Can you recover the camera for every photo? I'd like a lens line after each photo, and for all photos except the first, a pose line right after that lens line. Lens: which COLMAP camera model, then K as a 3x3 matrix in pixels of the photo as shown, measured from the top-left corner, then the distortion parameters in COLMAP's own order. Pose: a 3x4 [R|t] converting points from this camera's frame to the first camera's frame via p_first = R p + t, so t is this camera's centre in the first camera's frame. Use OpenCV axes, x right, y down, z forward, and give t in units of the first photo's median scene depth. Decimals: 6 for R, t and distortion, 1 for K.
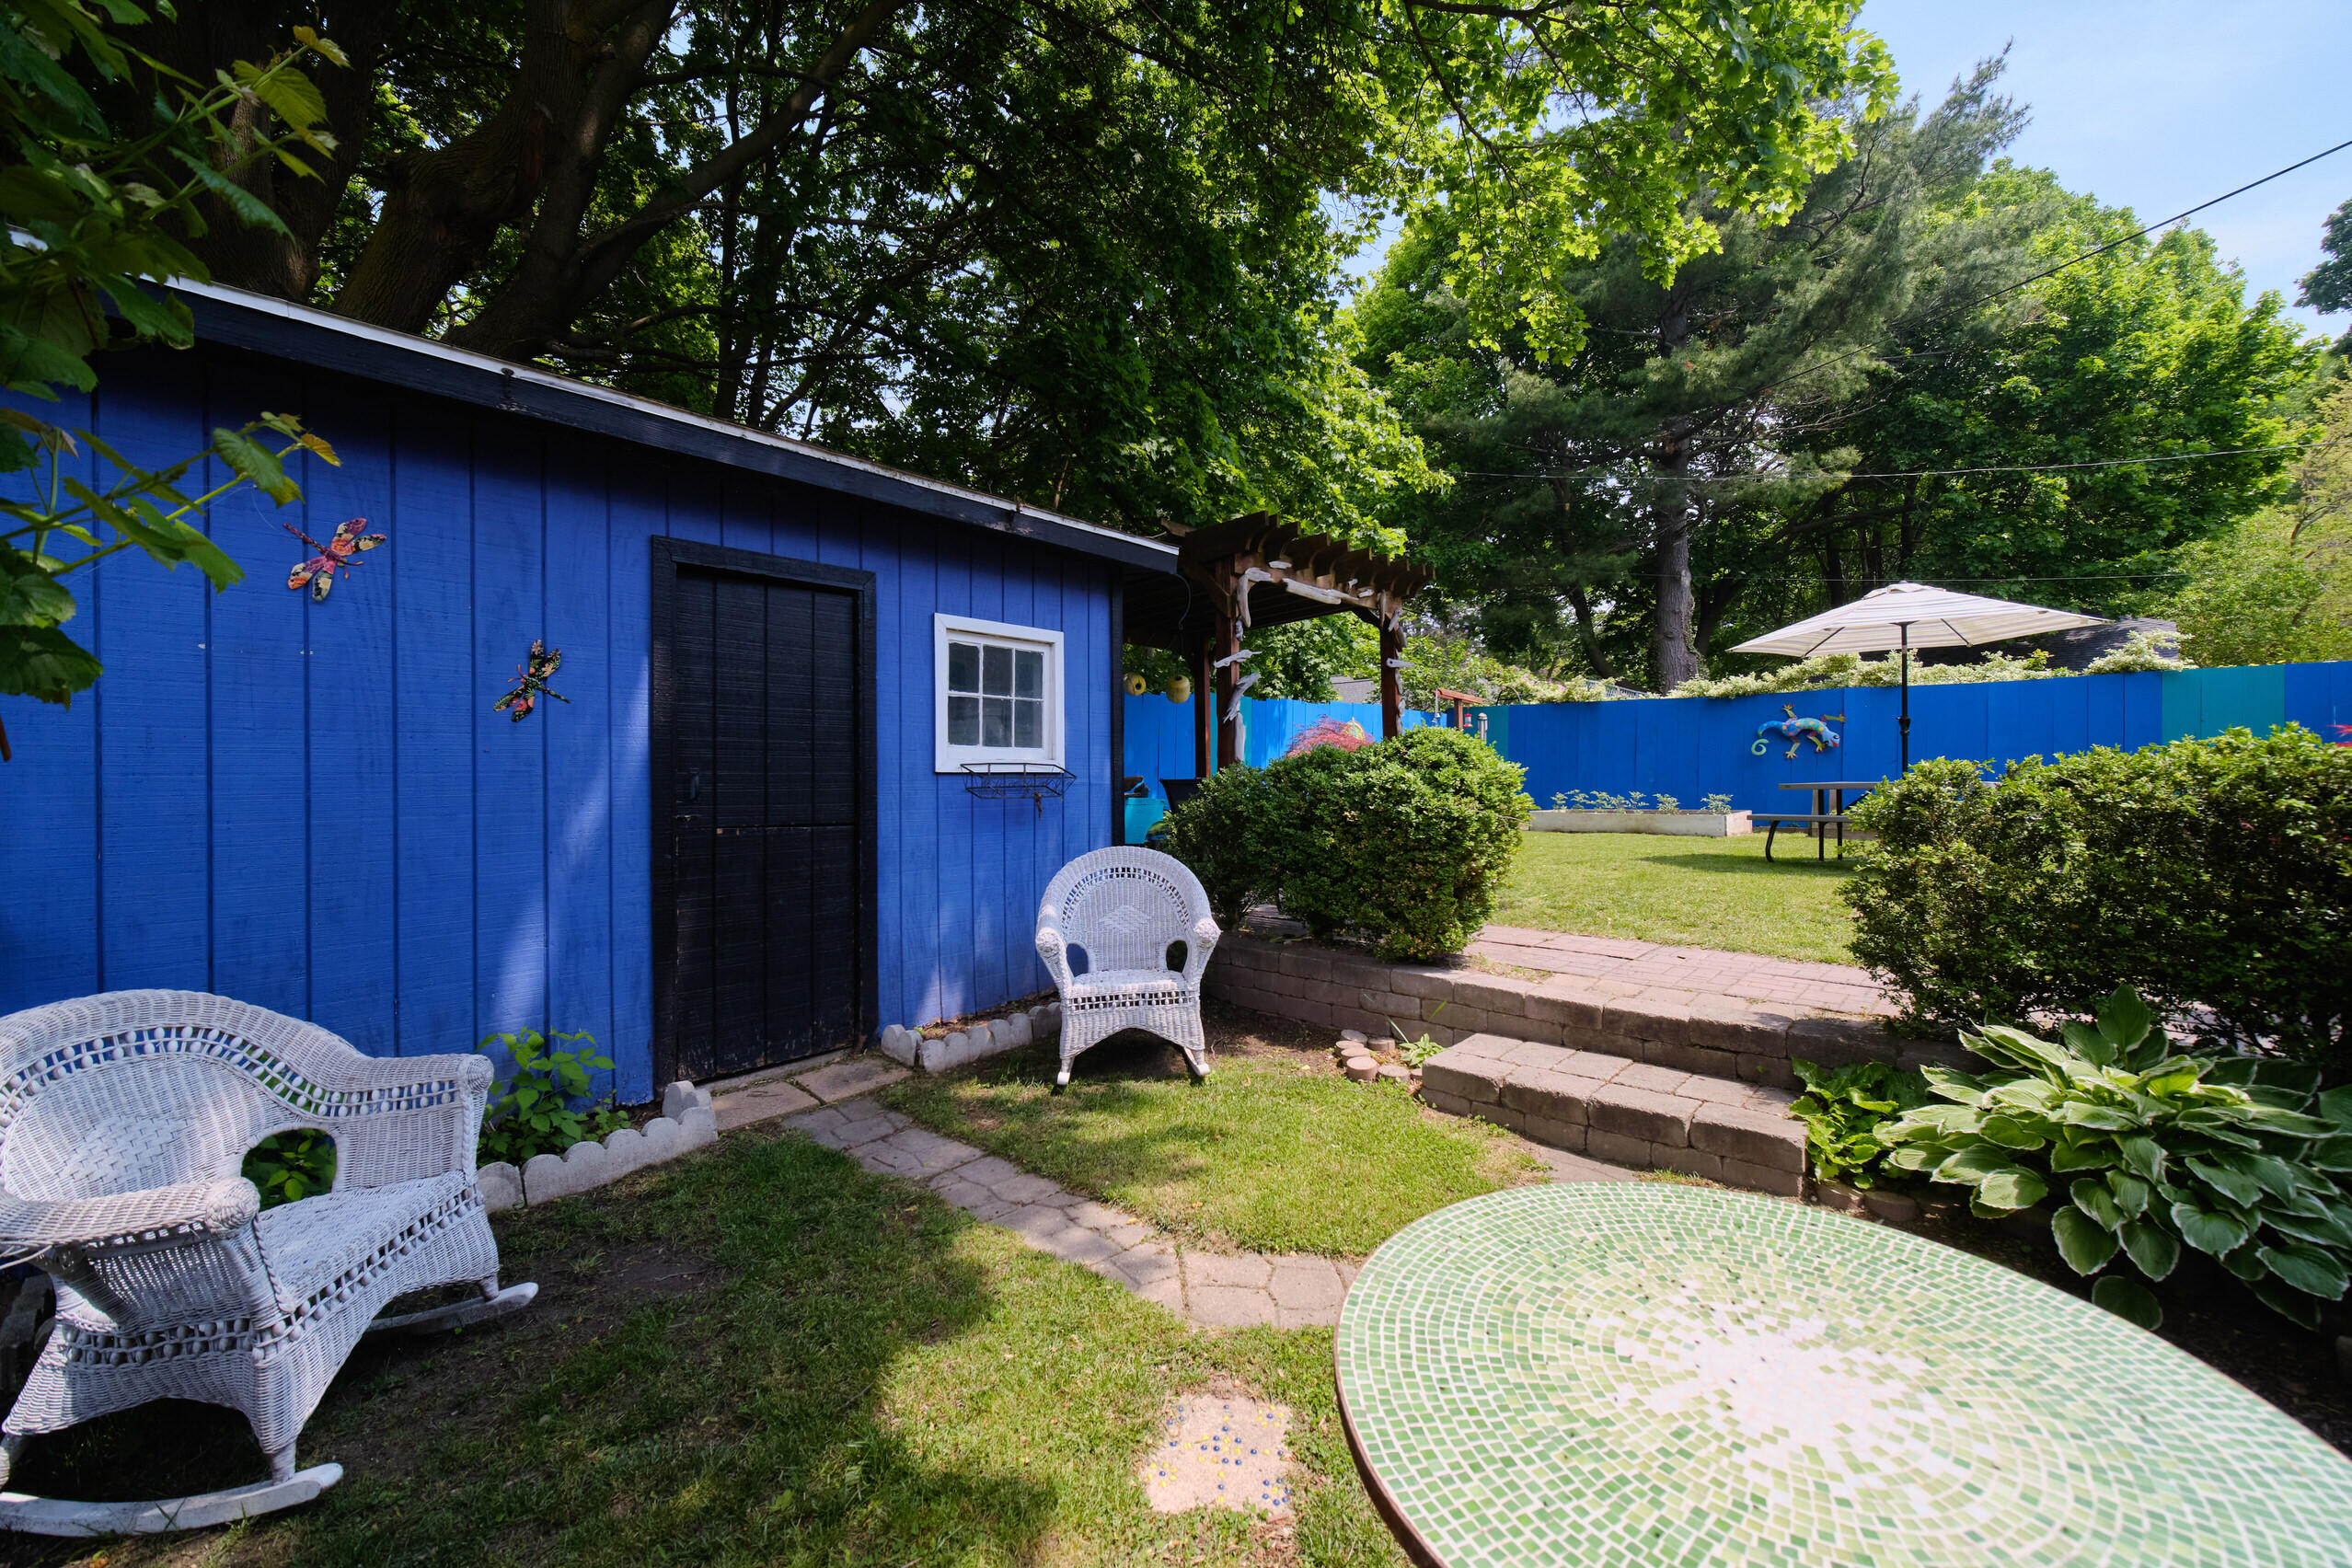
lens RADIAL K [[954.4, 0, 1178.9], [0, 954.4, 771.5], [0, 0, 1]] dist [-0.000613, 0.000088]
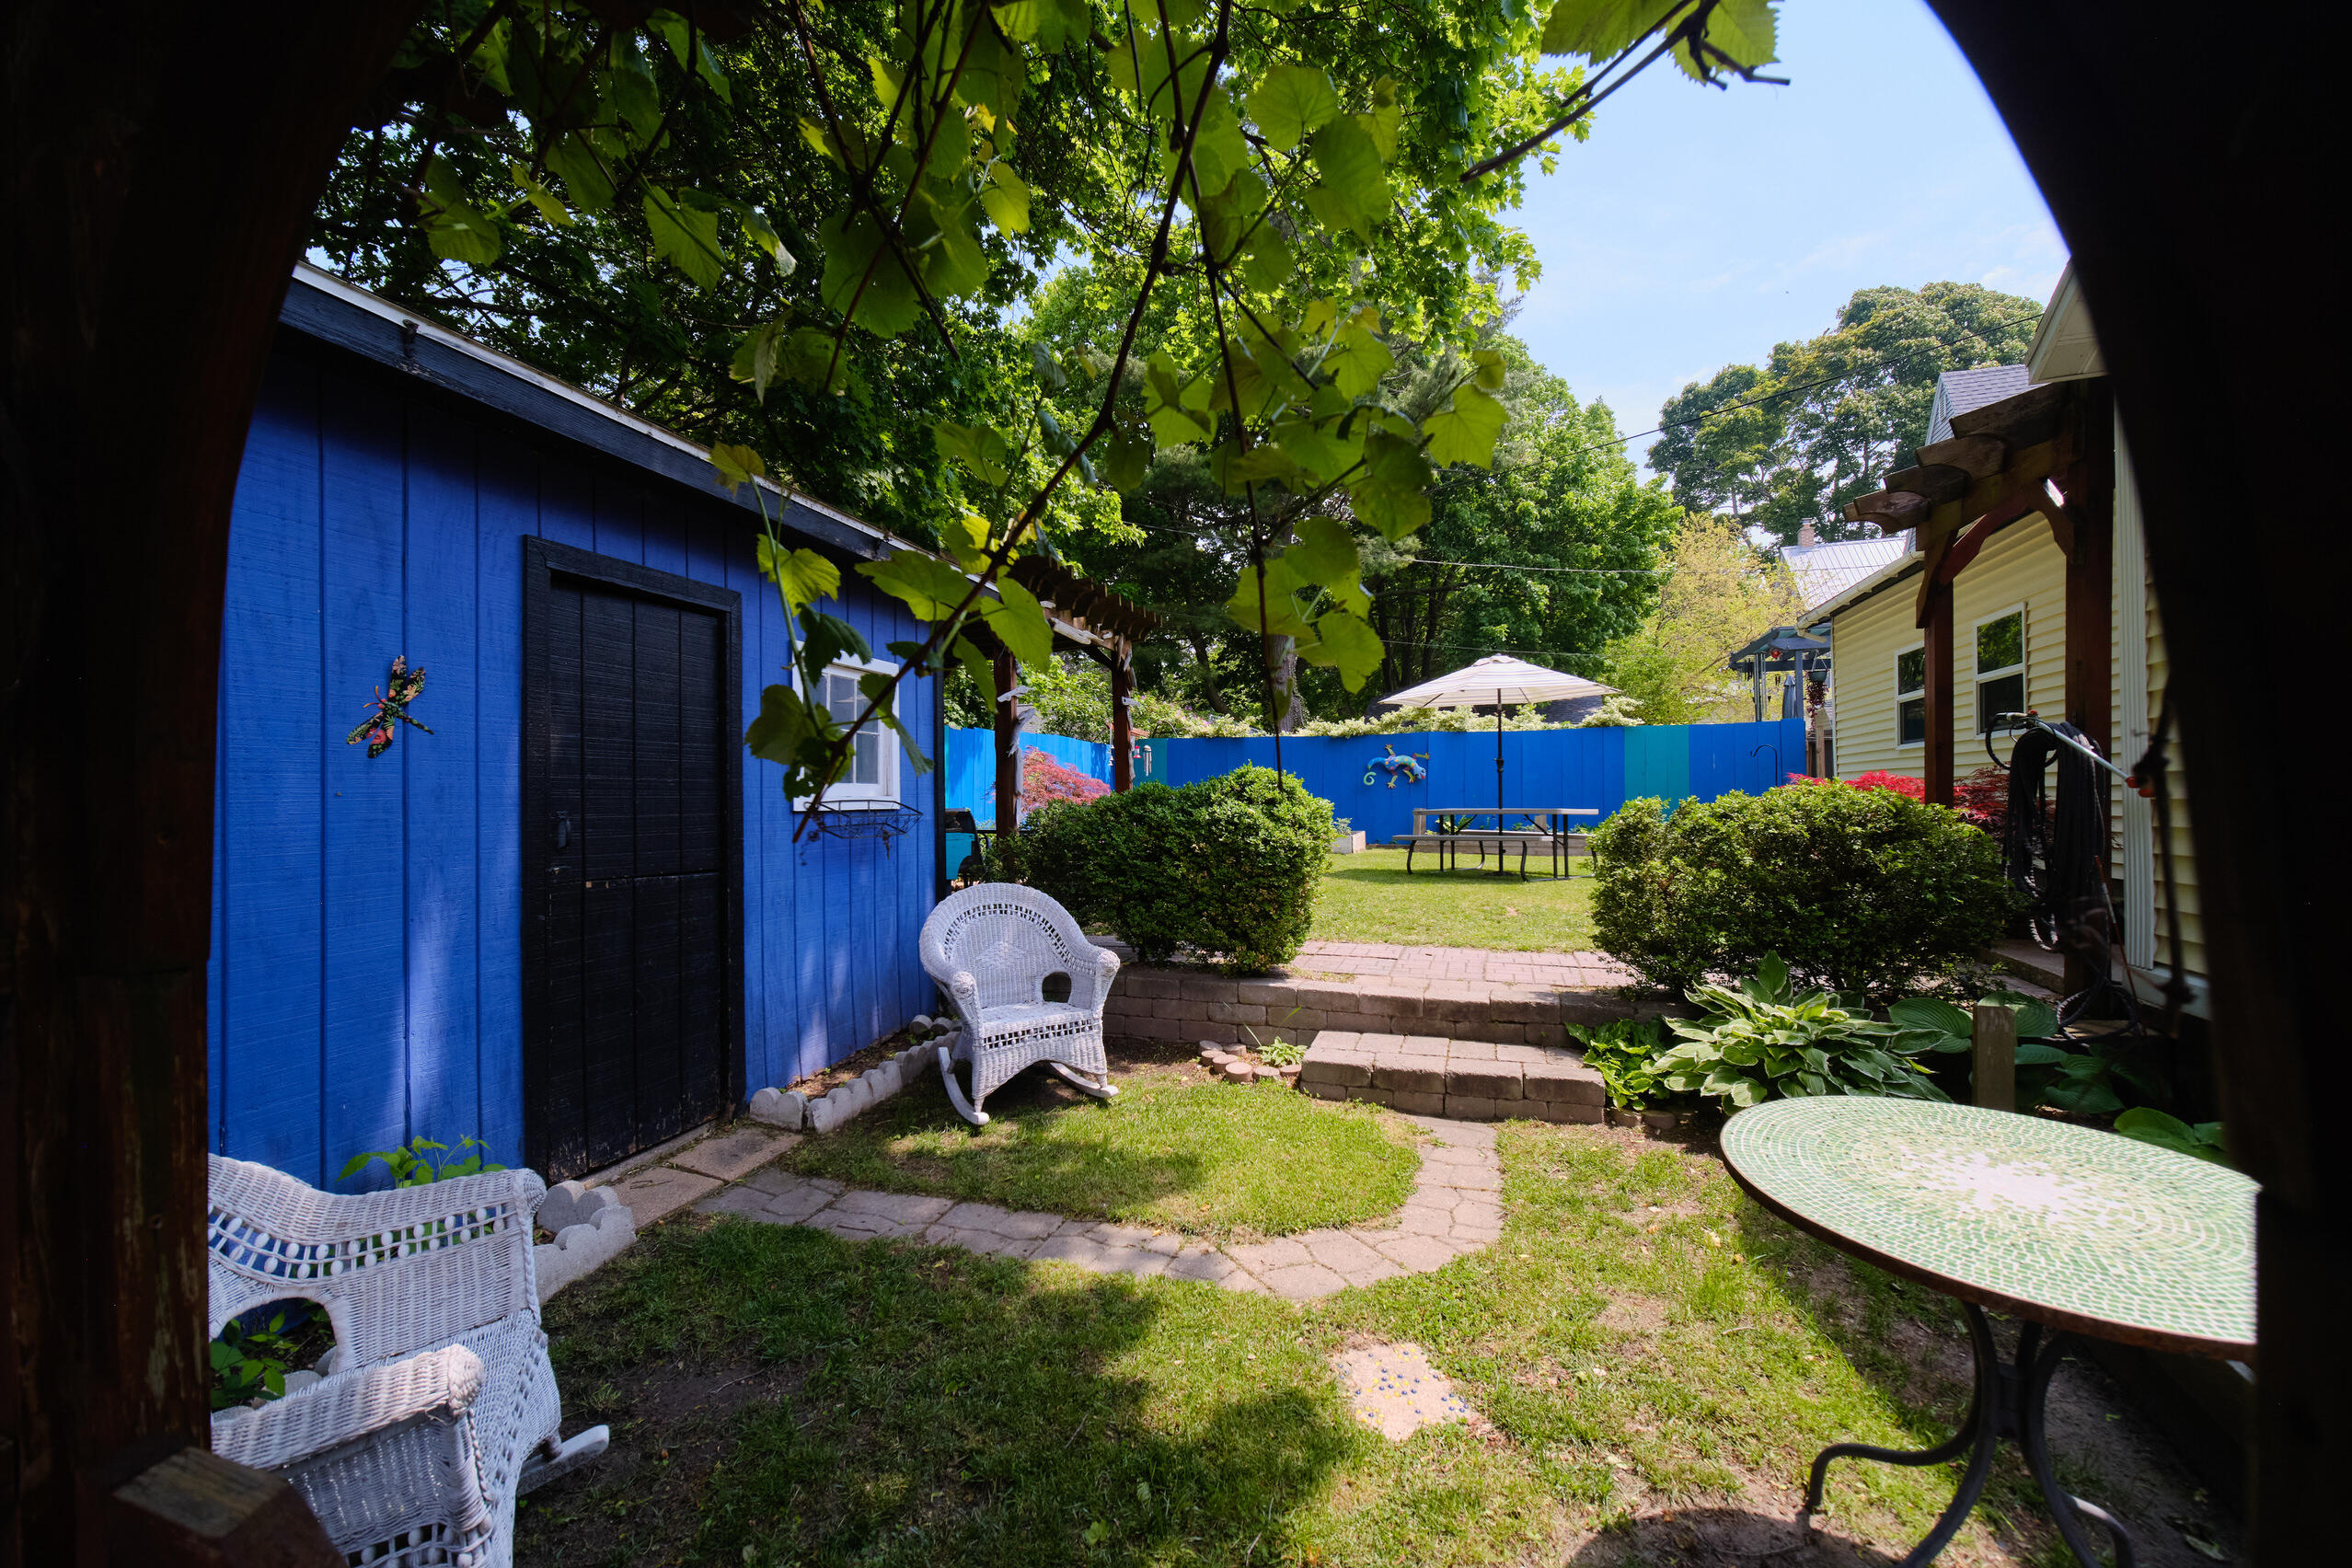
lens RADIAL K [[944.5, 0, 1177.6], [0, 944.5, 789.9], [0, 0, 1]] dist [0.000761, -0.000290]
pose [[0.914198, 0.000665, 0.405267, -0.306570], [0.001842, 0.999982, -0.005797, -0.014984], [-0.405264, 0.006046, 0.914180, 0.008650]]
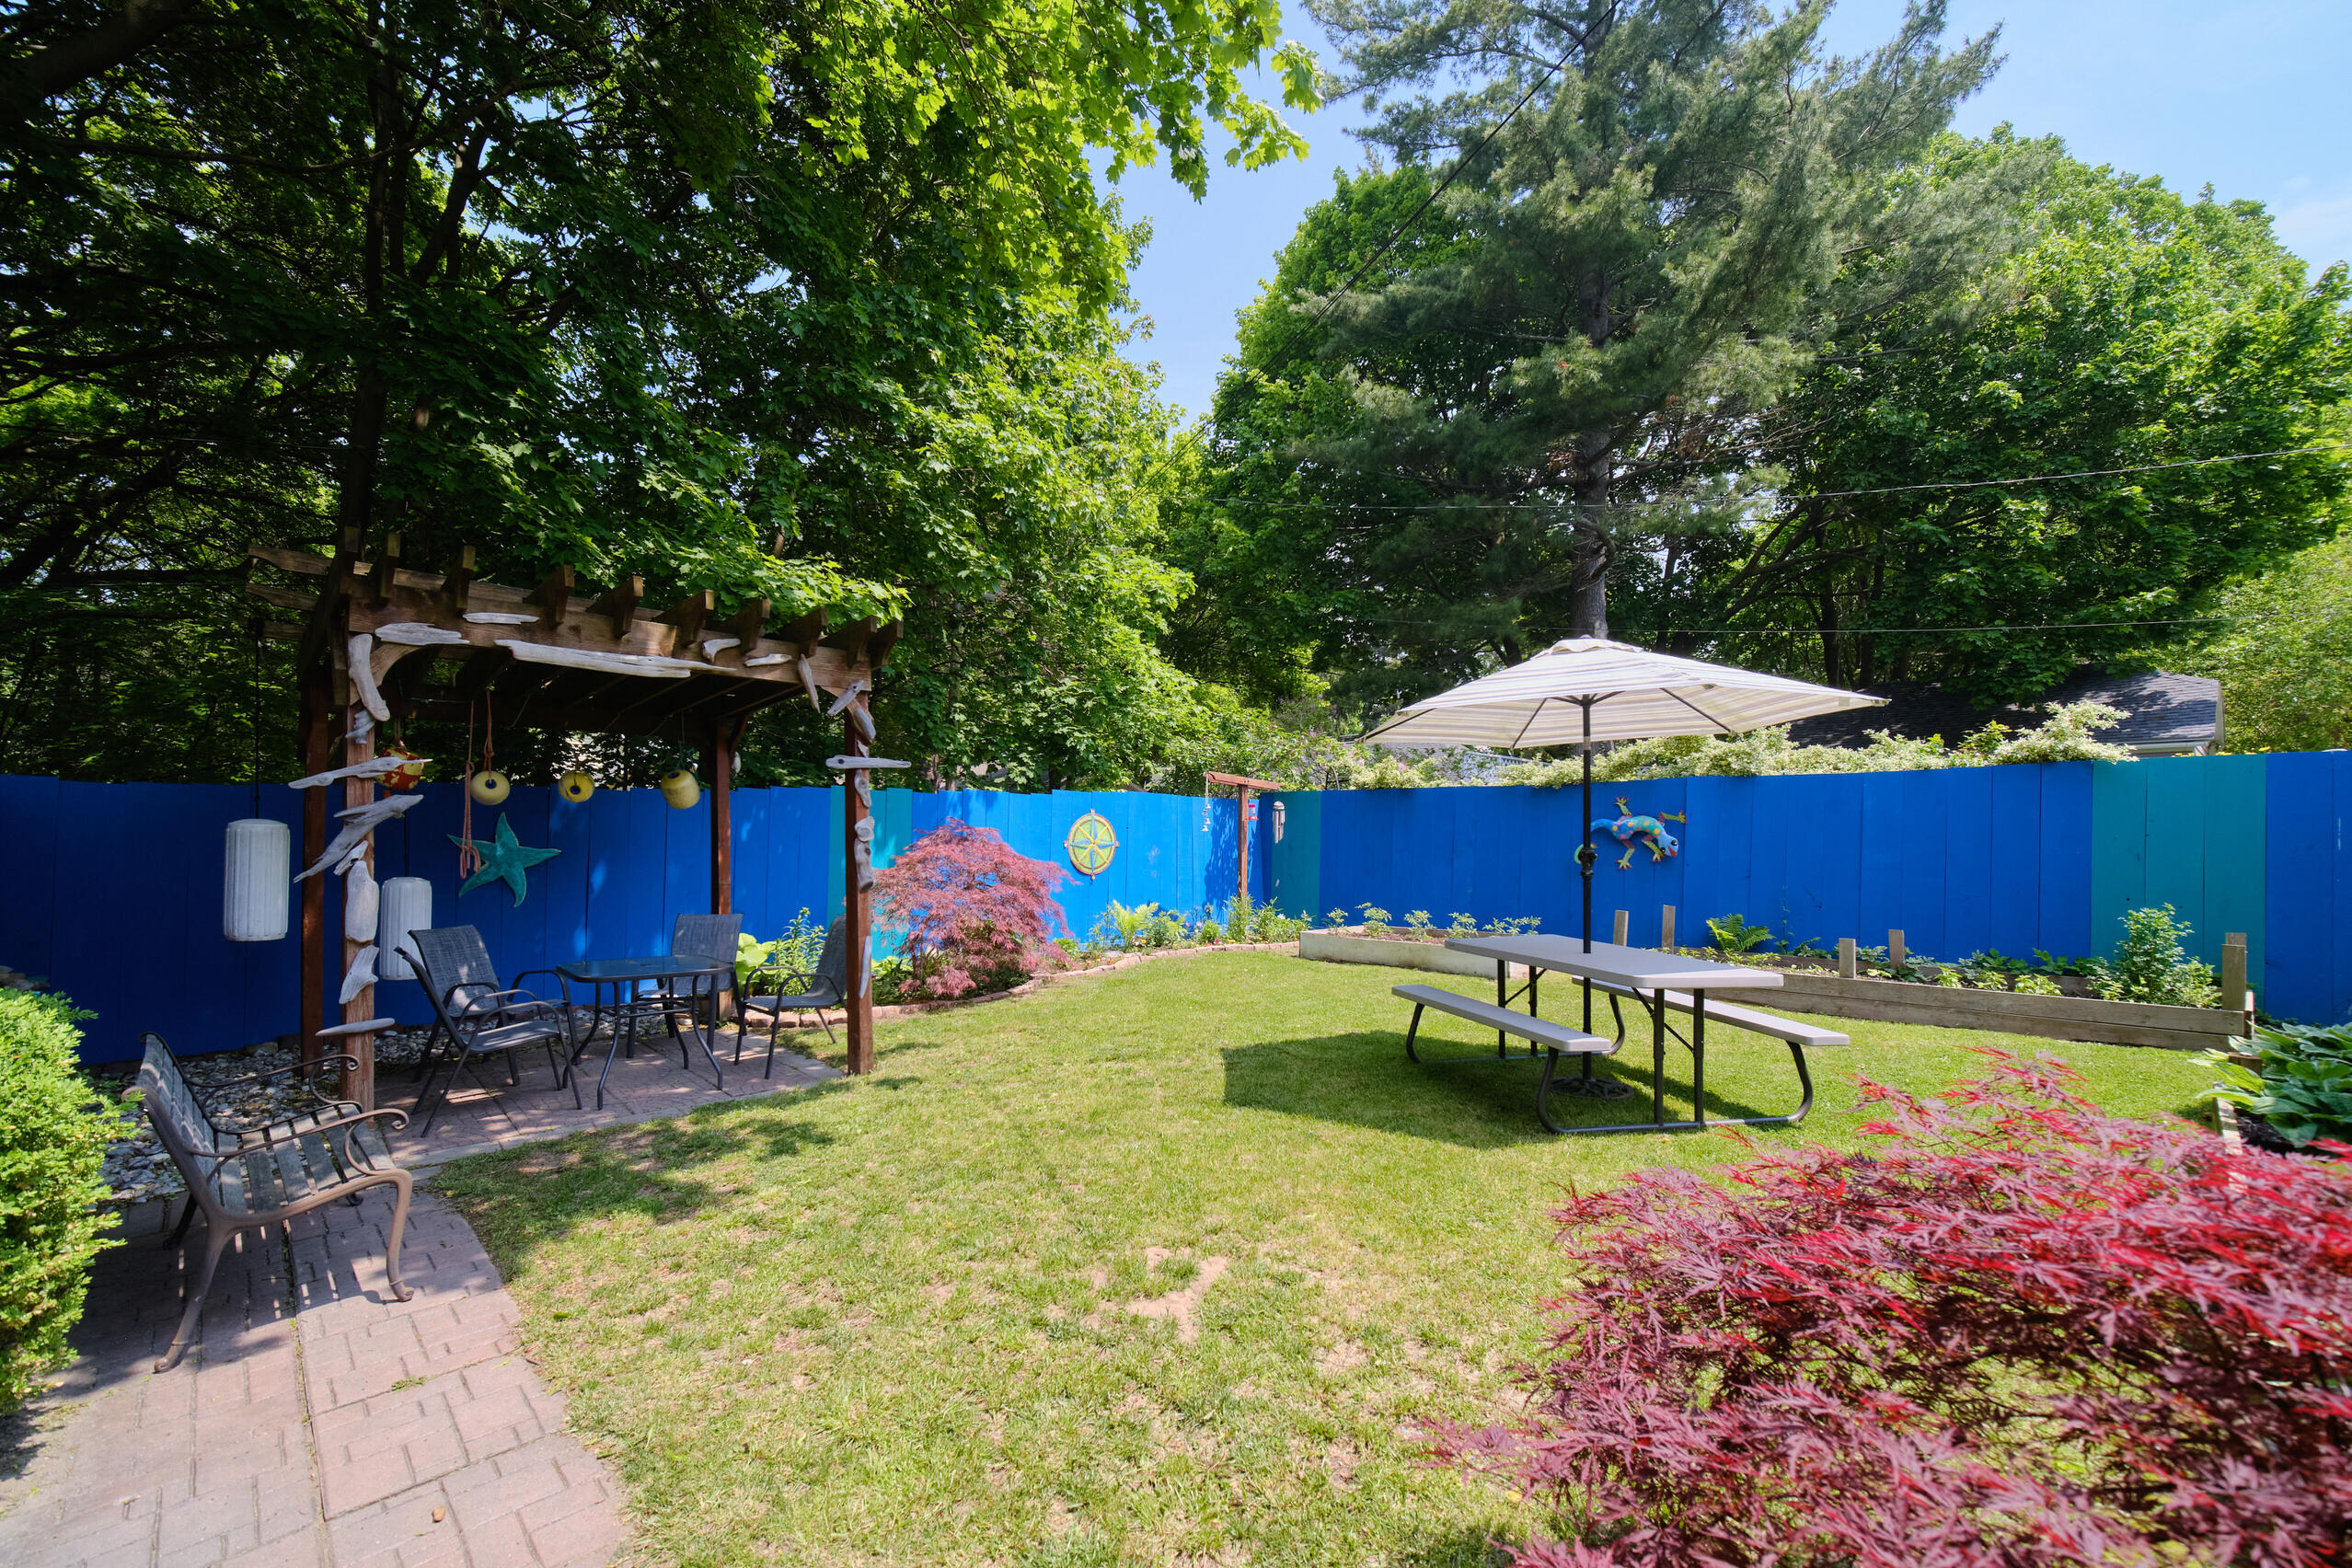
lens RADIAL K [[961.1, 0, 1175.0], [0, 961.1, 838.3], [0, 0, 1]] dist [-0.004299, -0.000791]
pose [[0.998675, 0.002945, -0.051380, 0.993650], [-0.002445, 0.999949, 0.009792, -0.136083], [0.051407, -0.009653, 0.998631, 0.678572]]
